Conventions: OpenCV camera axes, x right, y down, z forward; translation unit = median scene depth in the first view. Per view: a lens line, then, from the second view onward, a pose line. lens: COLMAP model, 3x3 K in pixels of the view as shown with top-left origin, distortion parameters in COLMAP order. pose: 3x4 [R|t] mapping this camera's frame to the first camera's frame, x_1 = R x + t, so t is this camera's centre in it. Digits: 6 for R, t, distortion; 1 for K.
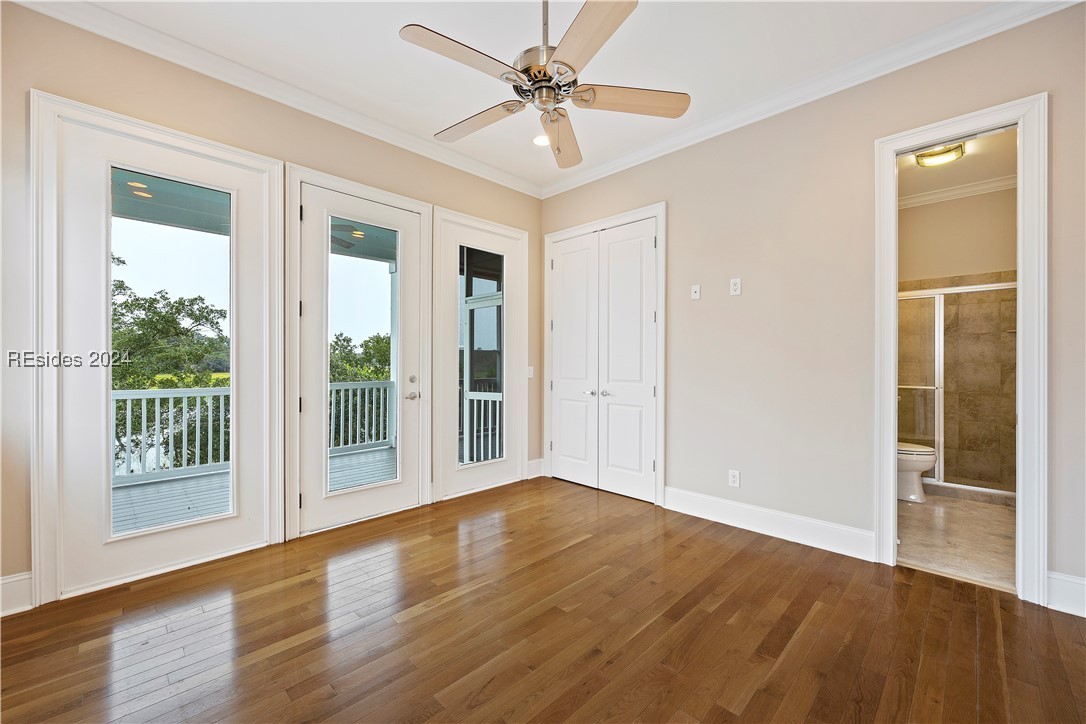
lens RADIAL K [[439.3, 0, 542.4], [0, 439.3, 371.0], [0, 0, 1]] dist [-0.001192, -0.000275]
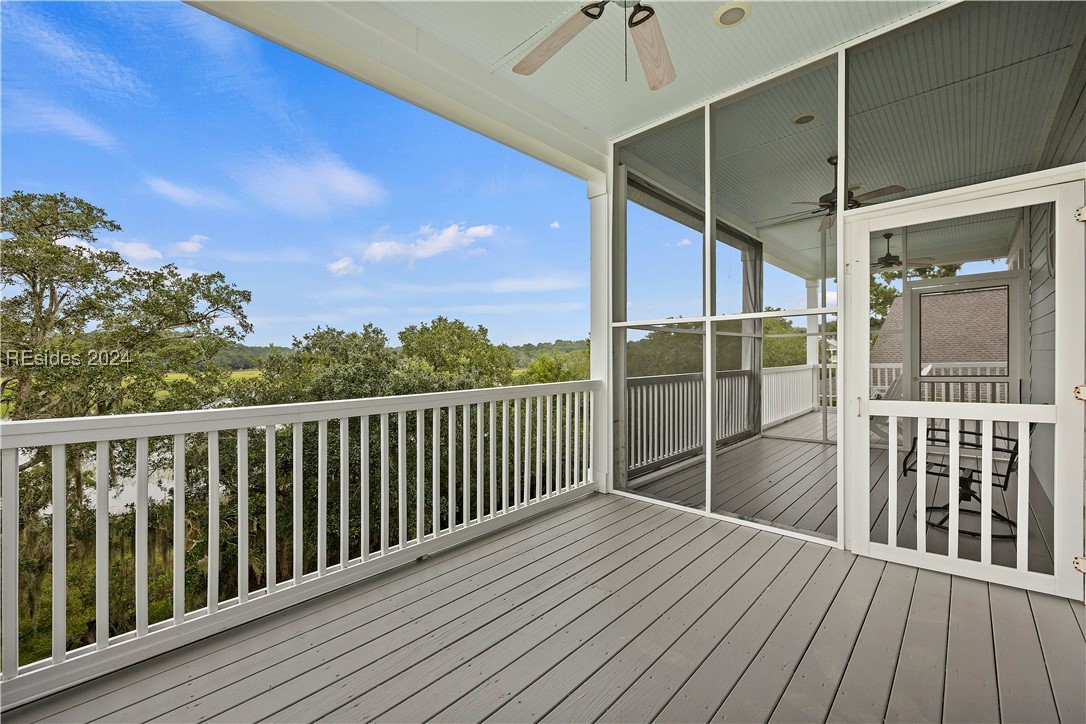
lens RADIAL K [[439.3, 0, 541.9], [0, 439.3, 365.1], [0, 0, 1]] dist [-0.001192, -0.000275]
pose [[0.999790, -0.011871, 0.016706, -0.233178], [0.011913, 0.999926, -0.002418, 0.002066], [-0.016676, 0.002617, 0.999858, 0.224854]]
